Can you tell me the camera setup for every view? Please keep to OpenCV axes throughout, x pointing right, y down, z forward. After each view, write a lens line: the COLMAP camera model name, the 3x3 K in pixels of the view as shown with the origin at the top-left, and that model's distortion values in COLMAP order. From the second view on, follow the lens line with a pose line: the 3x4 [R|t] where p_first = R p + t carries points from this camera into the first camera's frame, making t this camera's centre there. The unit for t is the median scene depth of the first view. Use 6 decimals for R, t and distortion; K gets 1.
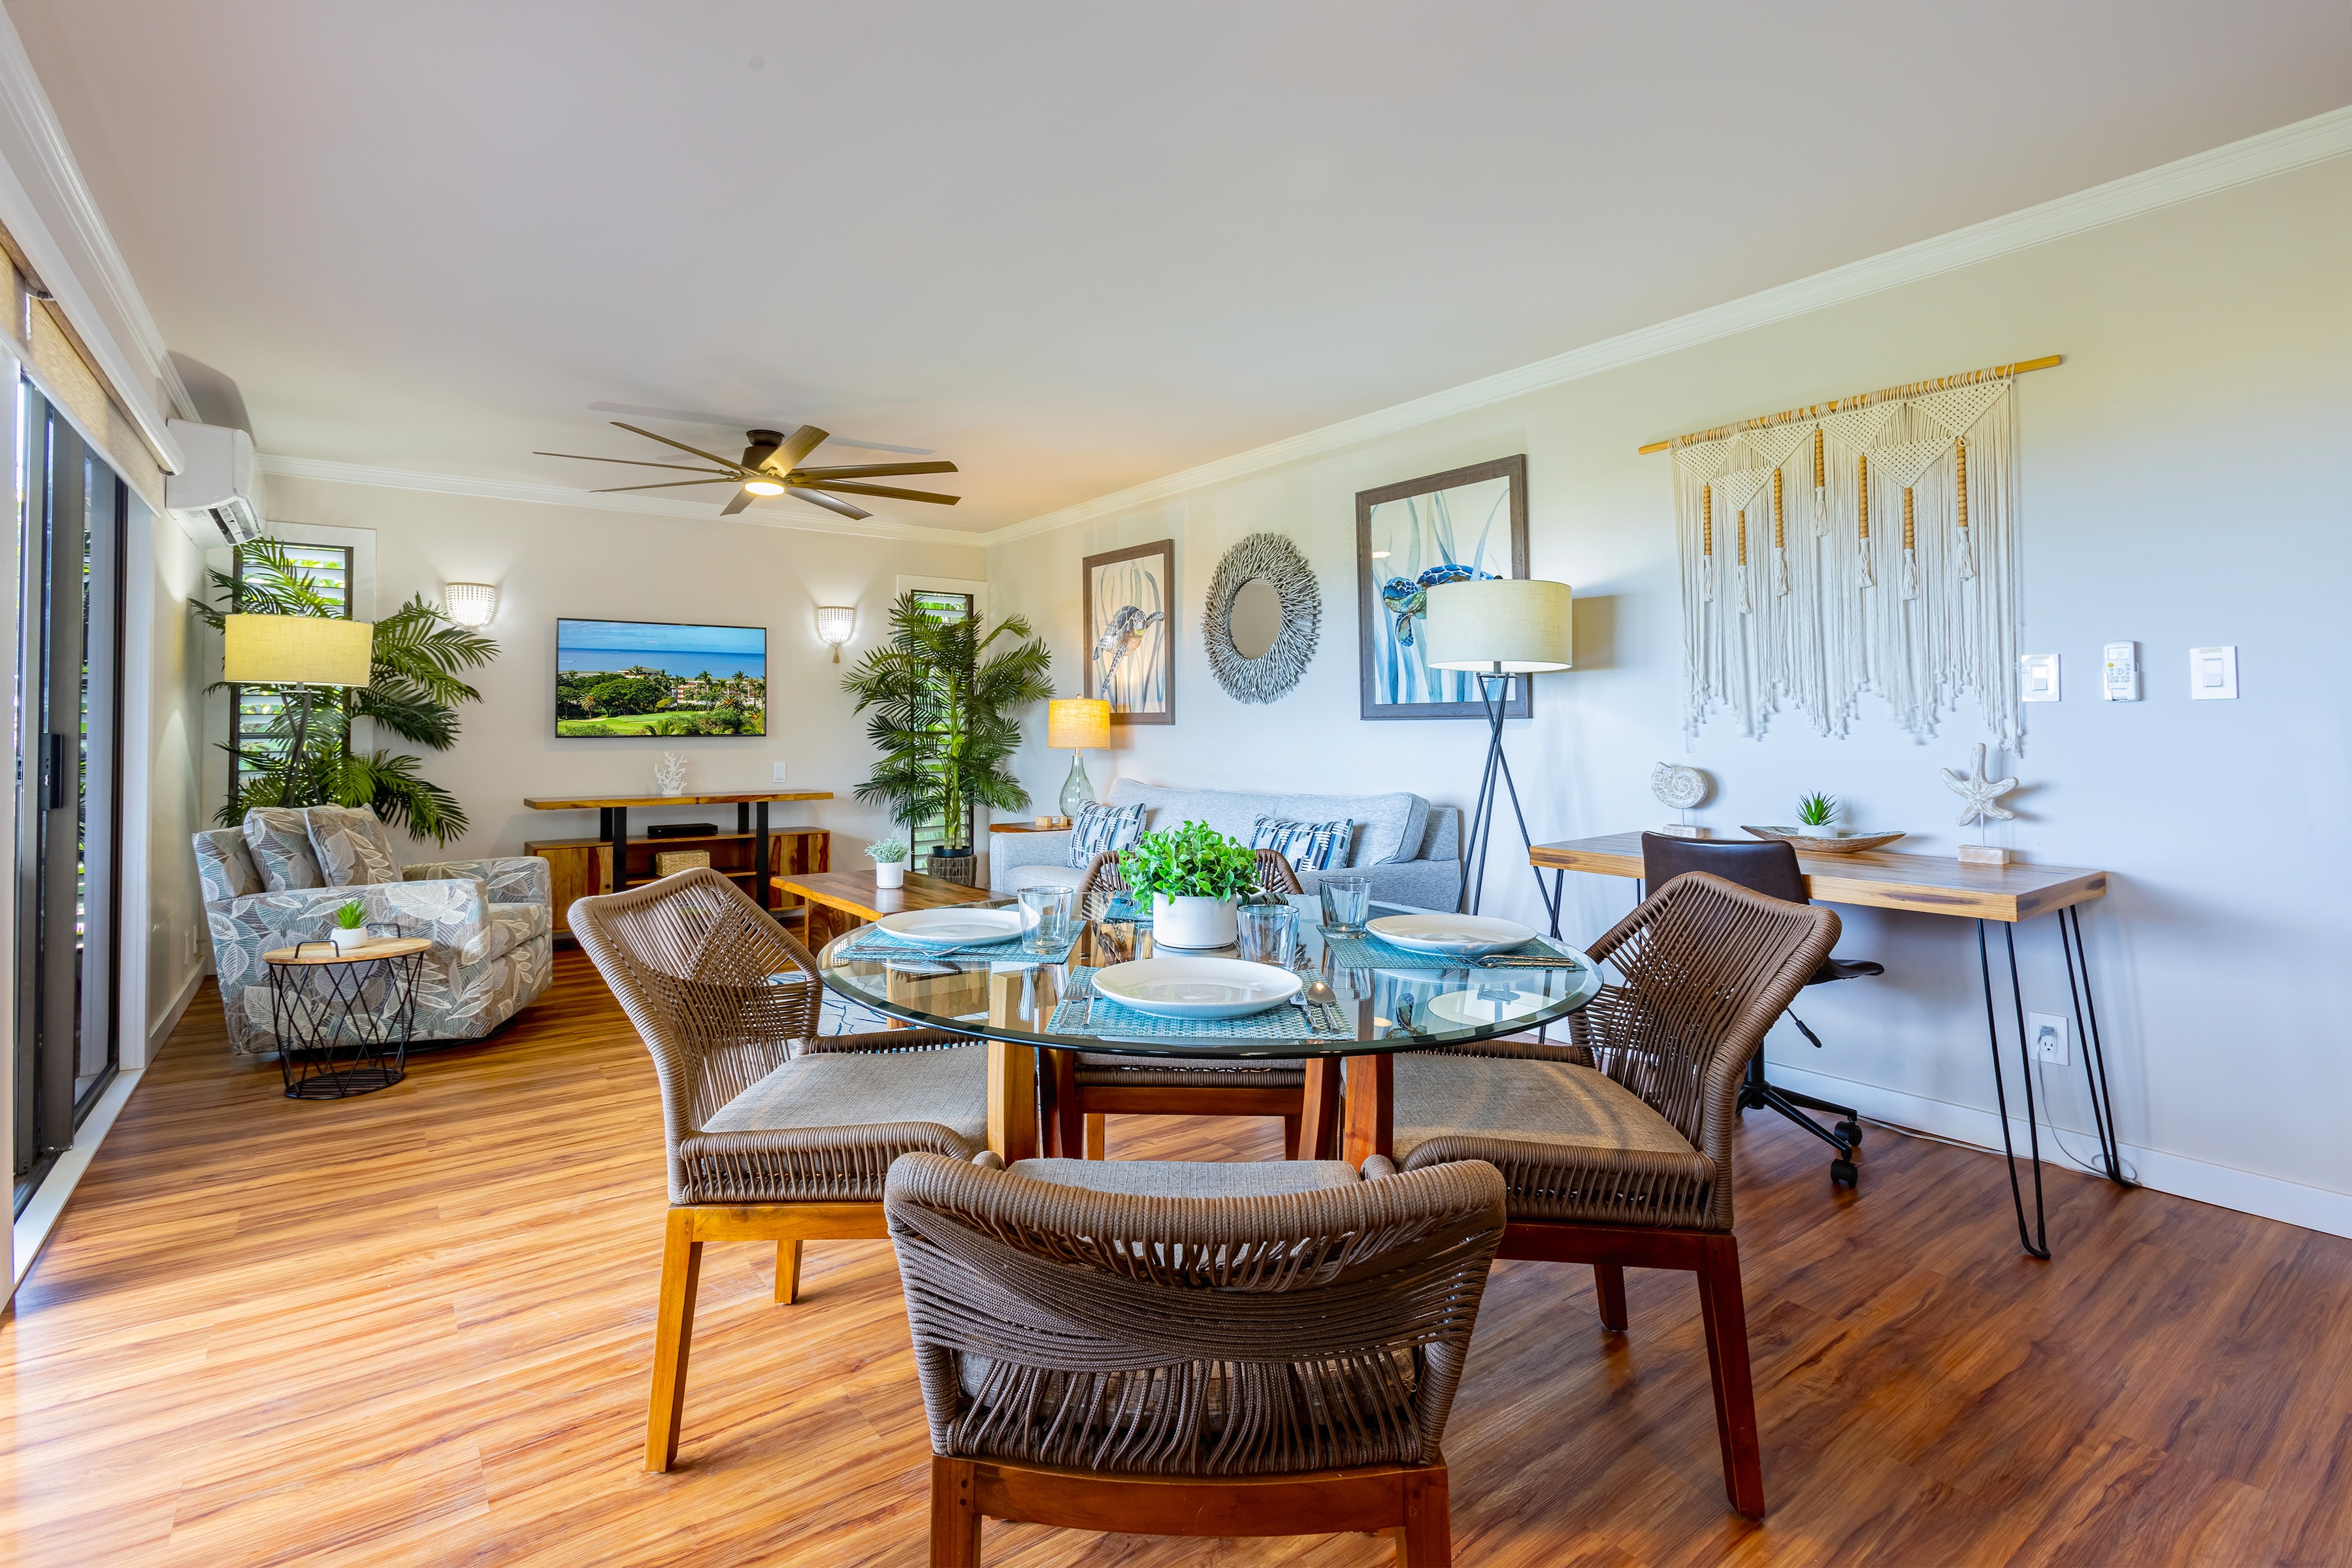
lens RADIAL K [[1105.5, 0, 1165.4], [0, 1105.5, 715.4], [0, 0, 1]] dist [-0.002692, 0.000514]
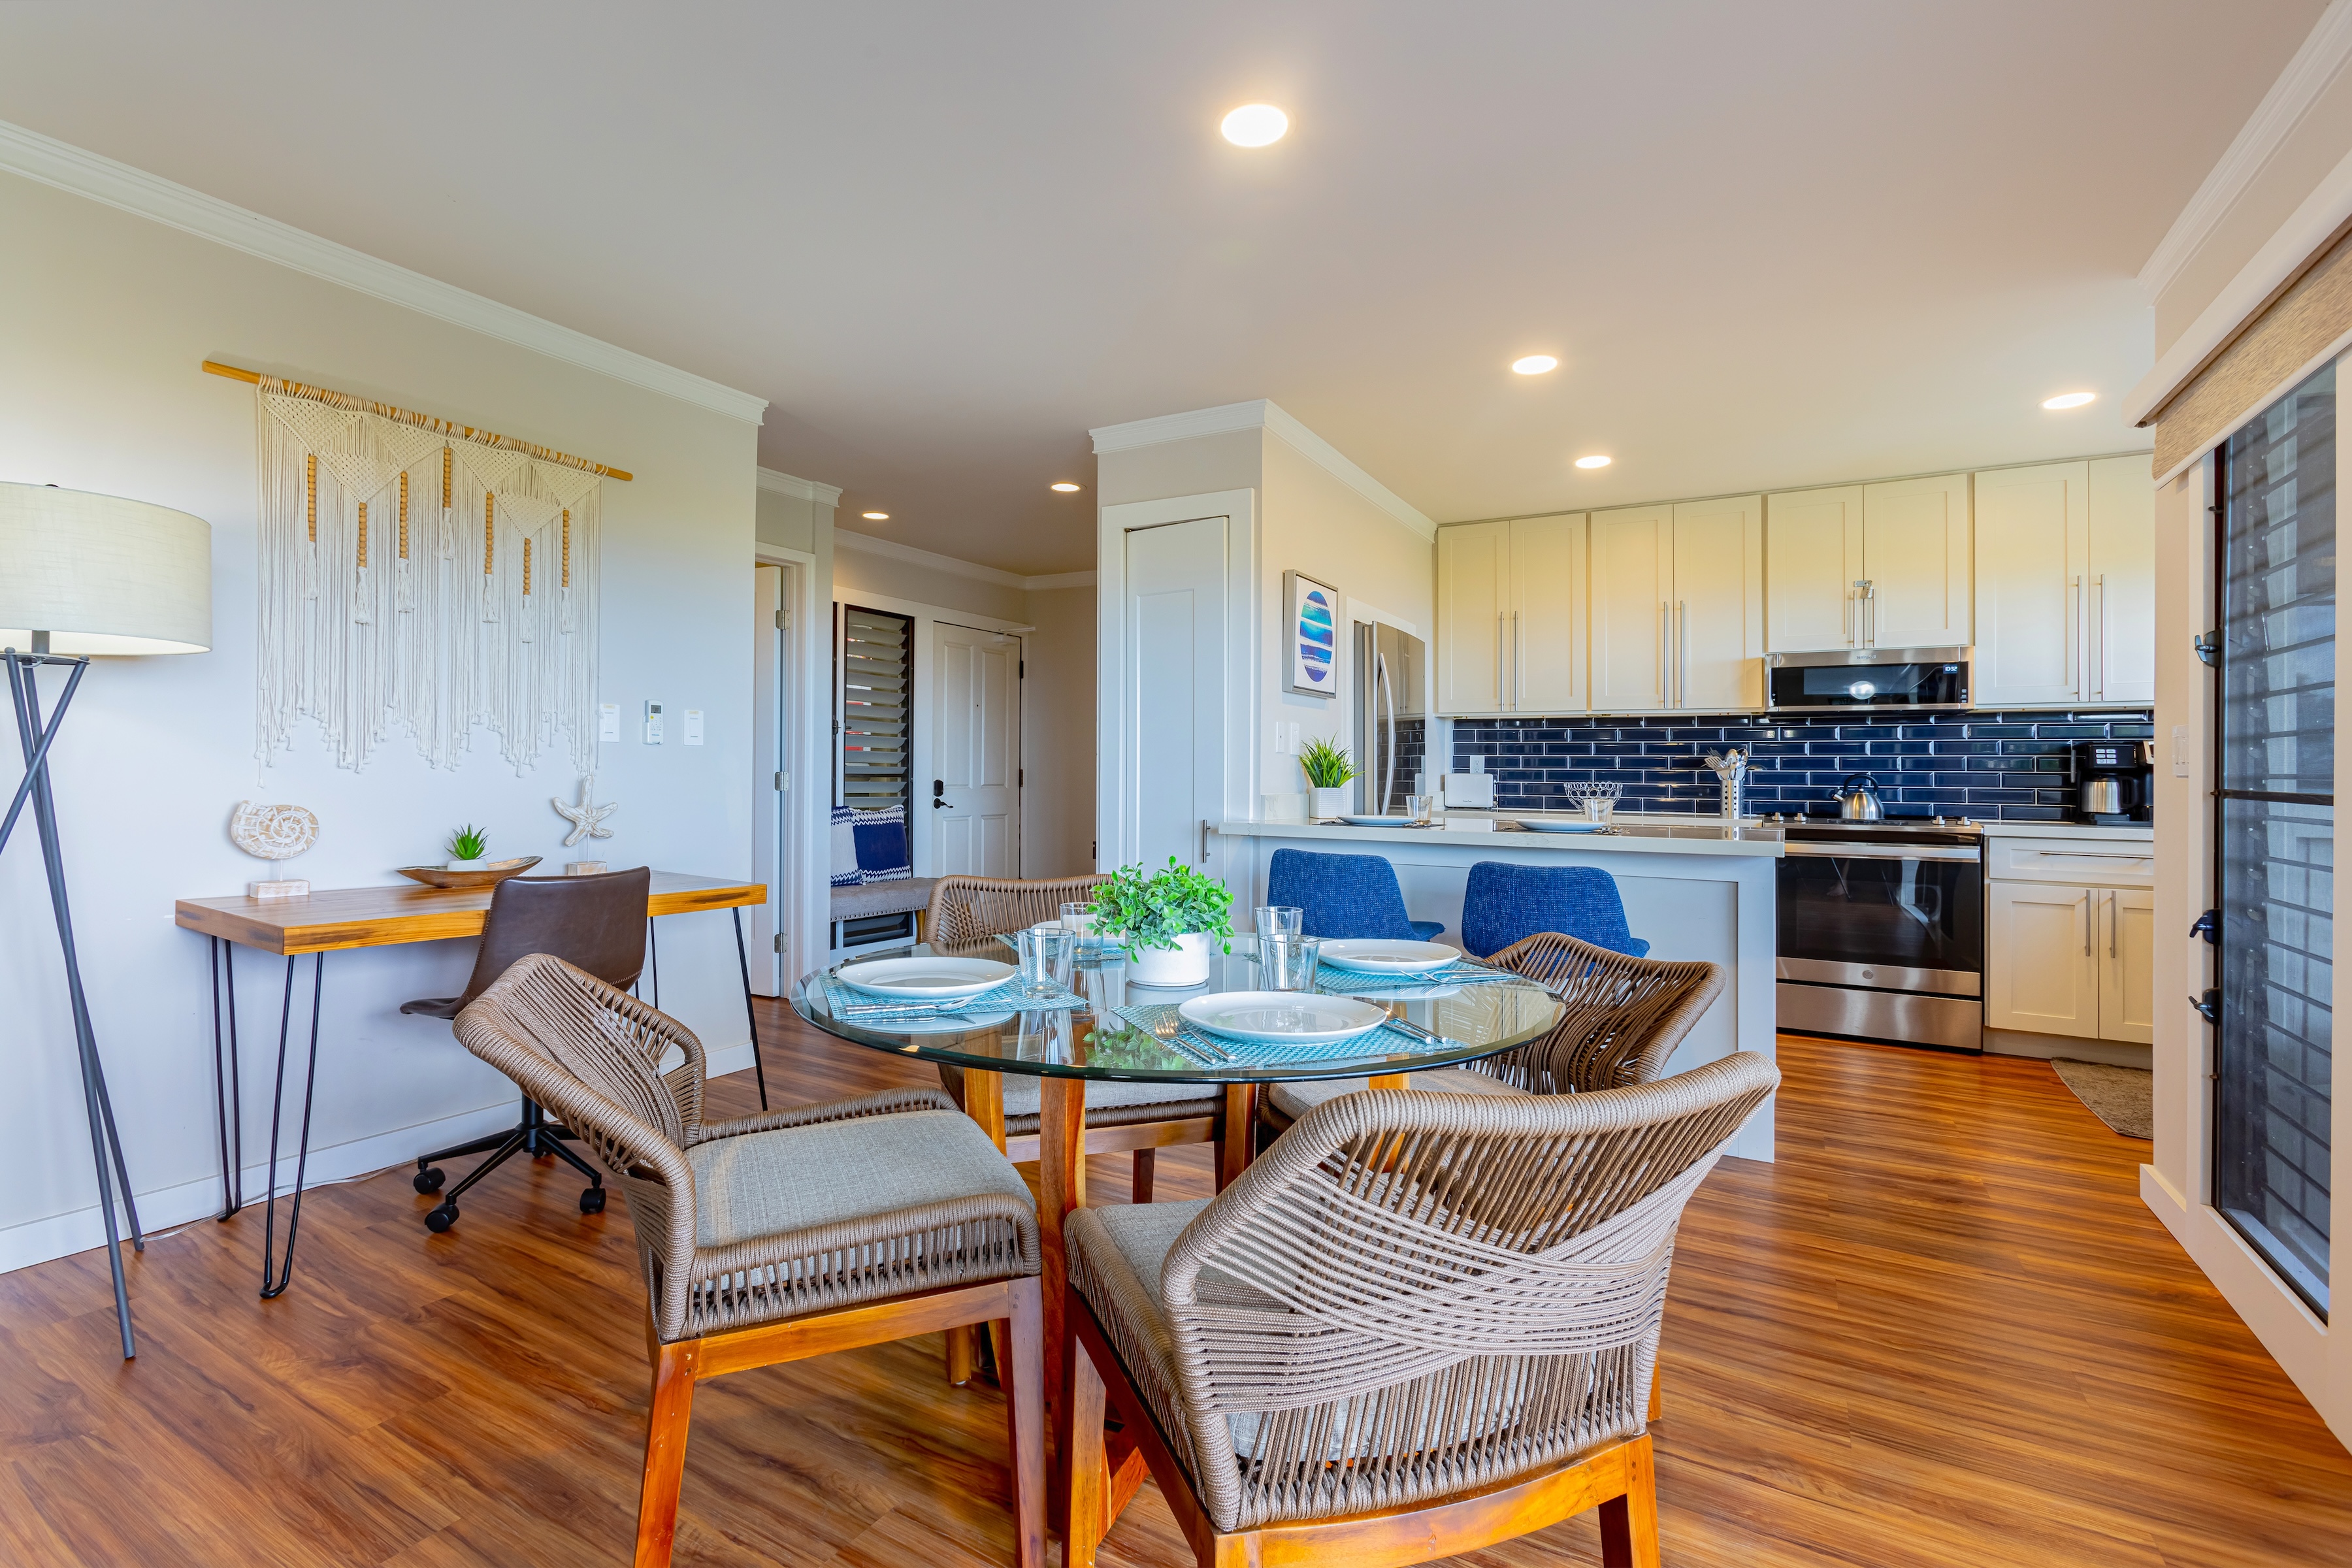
lens RADIAL K [[1079.2, 0, 1122.6], [0, 1079.2, 757.1], [0, 0, 1]] dist [-0.014987, 0.000747]
pose [[-0.364961, 0.016163, 0.930883, -0.354262], [-0.020730, 0.999460, -0.025481, 0.015389], [-0.930792, -0.028597, -0.364429, 0.576223]]
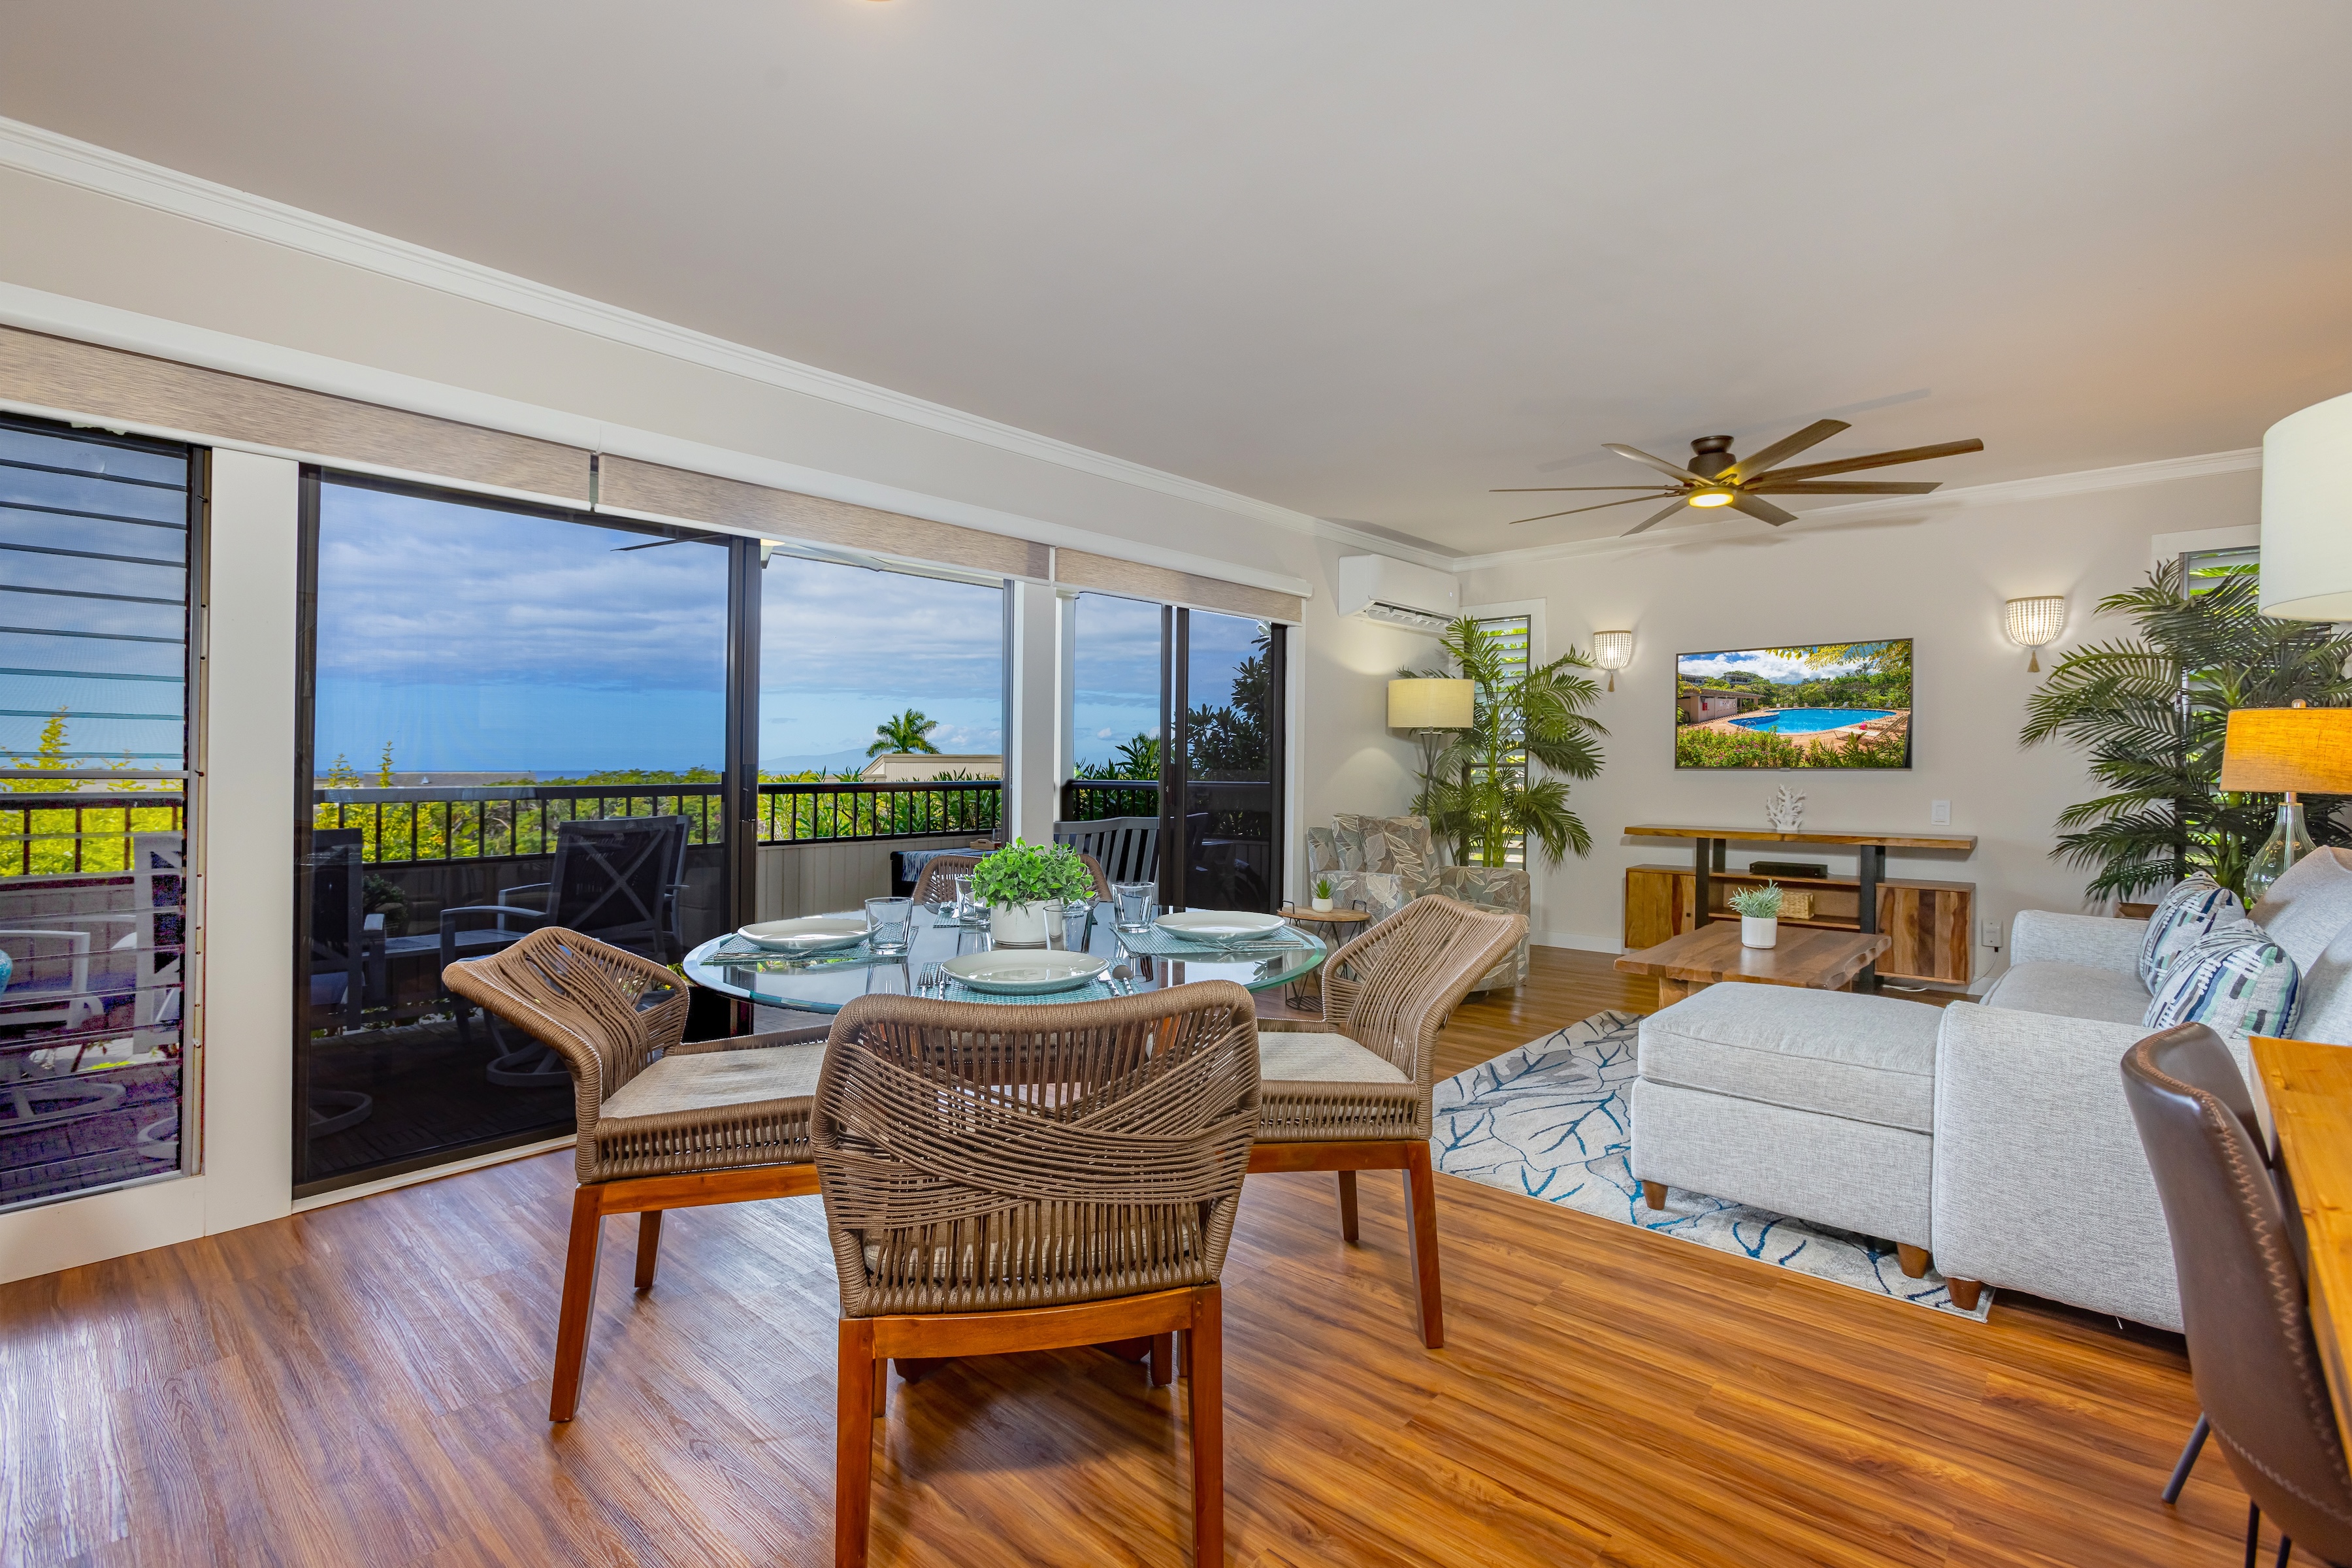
lens RADIAL K [[1134.9, 0, 1189.5], [0, 1134.9, 799.8], [0, 0, 1]] dist [-0.002650, 0.020726]
pose [[0.225191, 0.033006, -0.973755, 0.467363], [0.008975, 0.999313, 0.035948, 0.007983], [0.974273, -0.016835, 0.224740, 0.363165]]
